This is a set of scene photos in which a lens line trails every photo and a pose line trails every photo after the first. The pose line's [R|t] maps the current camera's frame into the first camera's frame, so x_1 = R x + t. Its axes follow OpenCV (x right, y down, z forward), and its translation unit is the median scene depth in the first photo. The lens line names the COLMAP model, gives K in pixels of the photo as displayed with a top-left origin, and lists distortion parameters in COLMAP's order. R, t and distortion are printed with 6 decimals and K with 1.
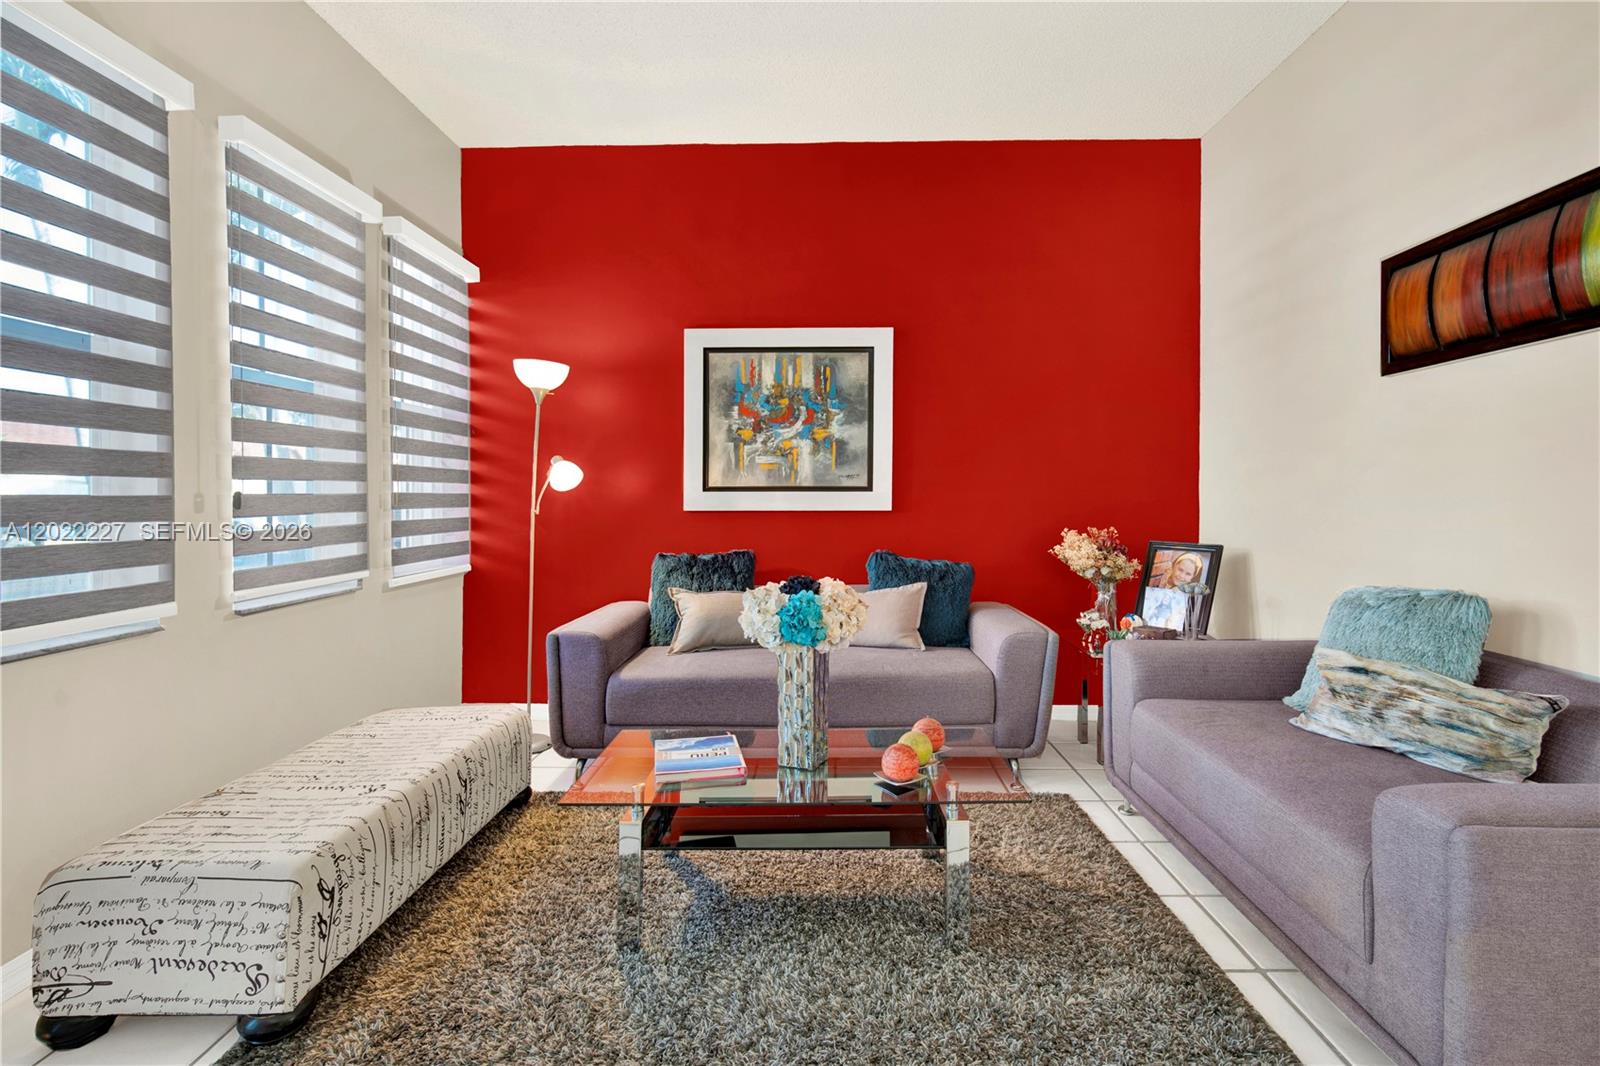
lens RADIAL K [[735.1, 0, 795.8], [0, 735.1, 491.5], [0, 0, 1]] dist [-0.002788, -0.005383]
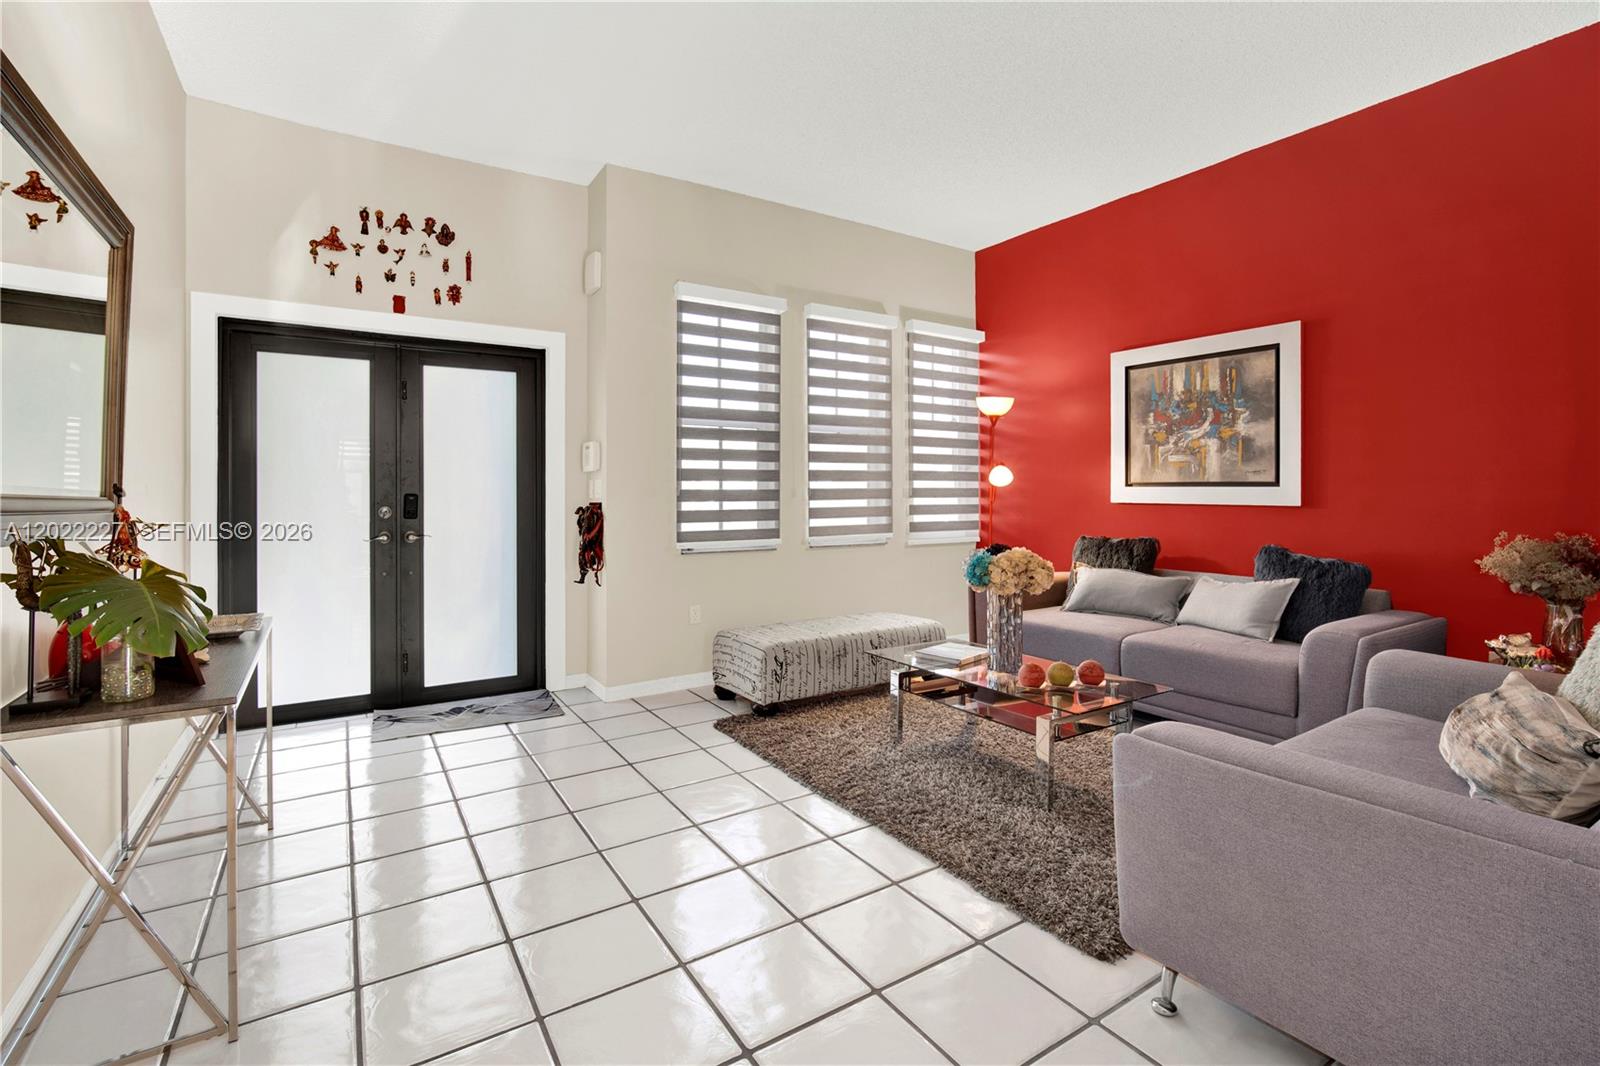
lens RADIAL K [[715.3, 0, 796.1], [0, 715.3, 471.5], [0, 0, 1]] dist [-0.020235, 0.006980]
pose [[0.553921, -0.017641, -0.832383, 0.543084], [0.002130, 0.999802, -0.019771, -0.003053], [0.832567, 0.009179, 0.553849, -0.086457]]
